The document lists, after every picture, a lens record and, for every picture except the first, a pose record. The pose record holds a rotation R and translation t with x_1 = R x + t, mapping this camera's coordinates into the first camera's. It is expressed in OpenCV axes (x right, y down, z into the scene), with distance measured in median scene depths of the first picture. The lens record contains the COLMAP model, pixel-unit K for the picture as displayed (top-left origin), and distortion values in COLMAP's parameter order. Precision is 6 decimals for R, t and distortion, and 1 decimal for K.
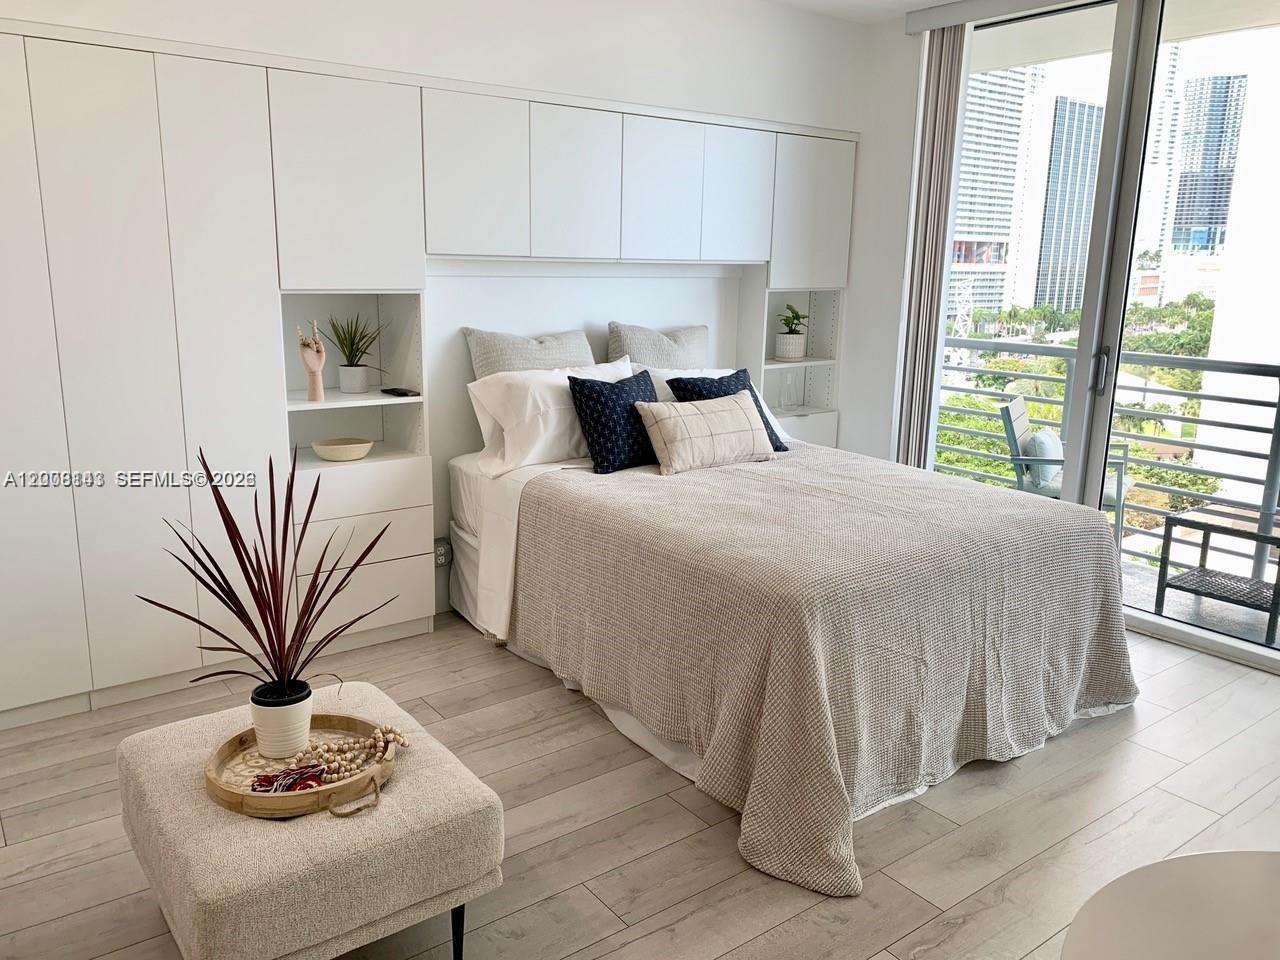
lens RADIAL K [[973.1, 0, 629.7], [0, 973.1, 467.7], [0, 0, 1]] dist [0.045661, -0.052986]
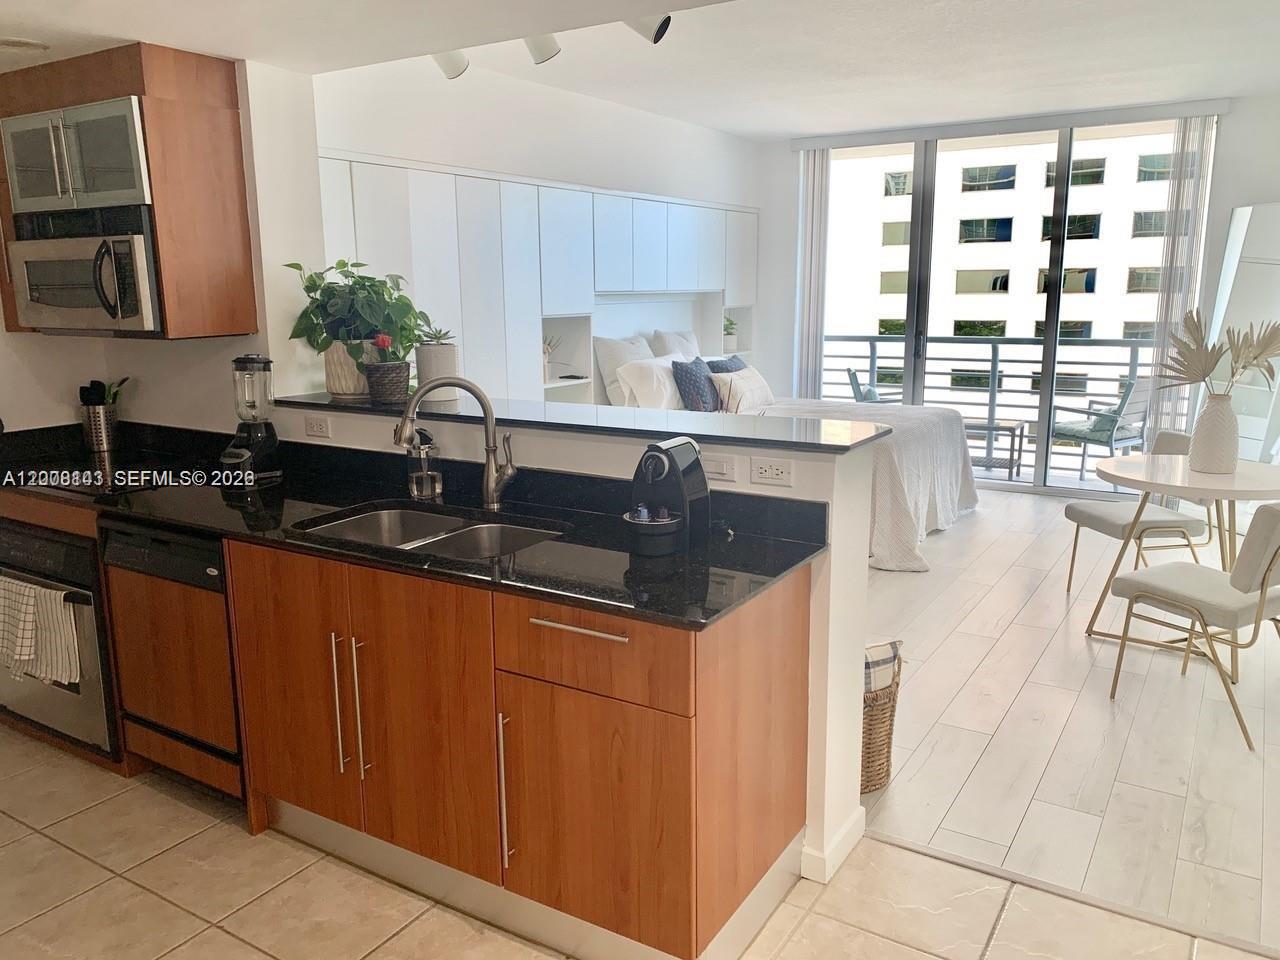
lens RADIAL K [[973.1, 0, 633.0], [0, 973.1, 478.6], [0, 0, 1]] dist [0.045661, -0.052986]
pose [[0.932503, -0.095146, 0.348405, -0.769695], [0.100233, 0.994958, 0.003442, 0.101005], [-0.346976, 0.031712, 0.937338, -0.577408]]
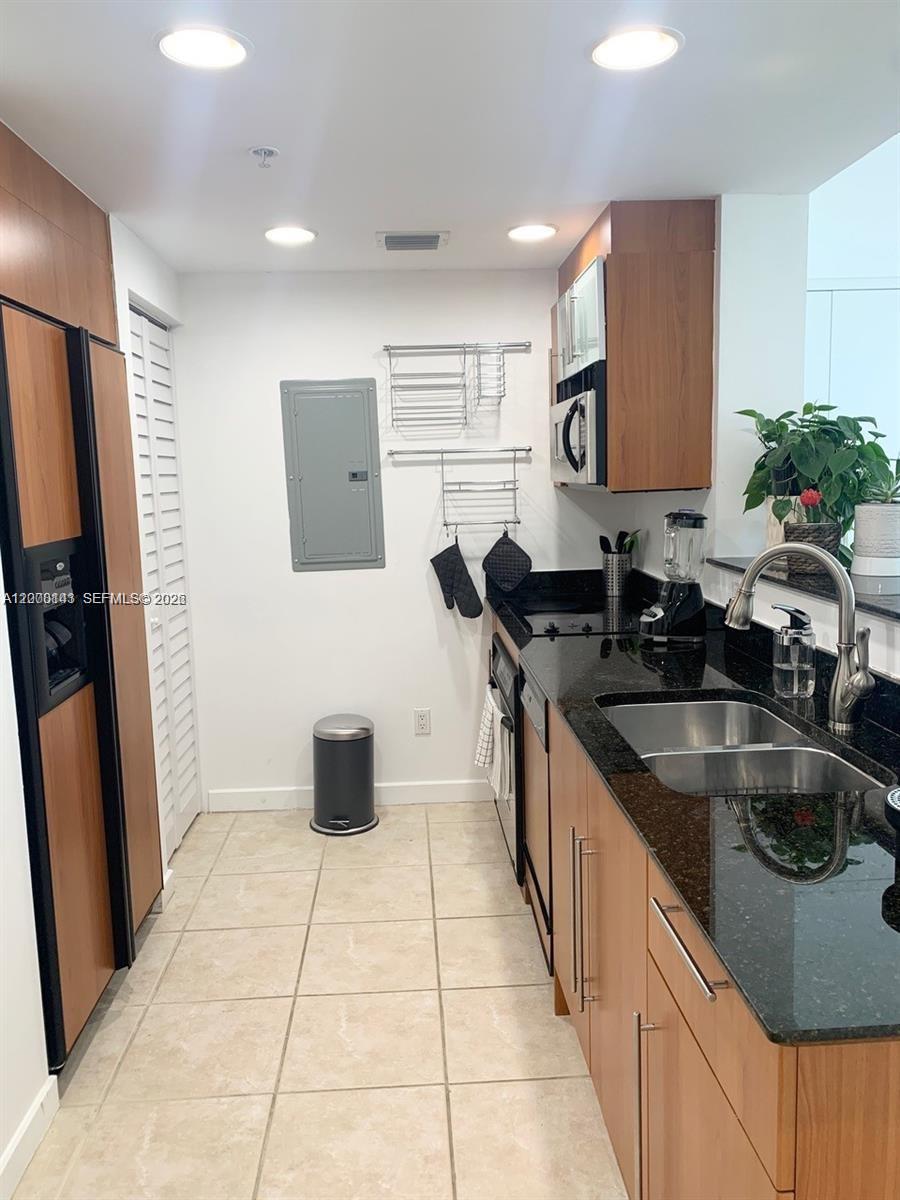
lens RADIAL K [[912.3, 0, 451.9], [0, 912.3, 590.5], [0, 0, 1]] dist [0.045661, -0.052986]
pose [[0.831174, 0.032577, -0.555058, -0.496651], [-0.073519, 0.995956, -0.051637, 0.080334], [0.551131, 0.083727, 0.830208, -0.374084]]
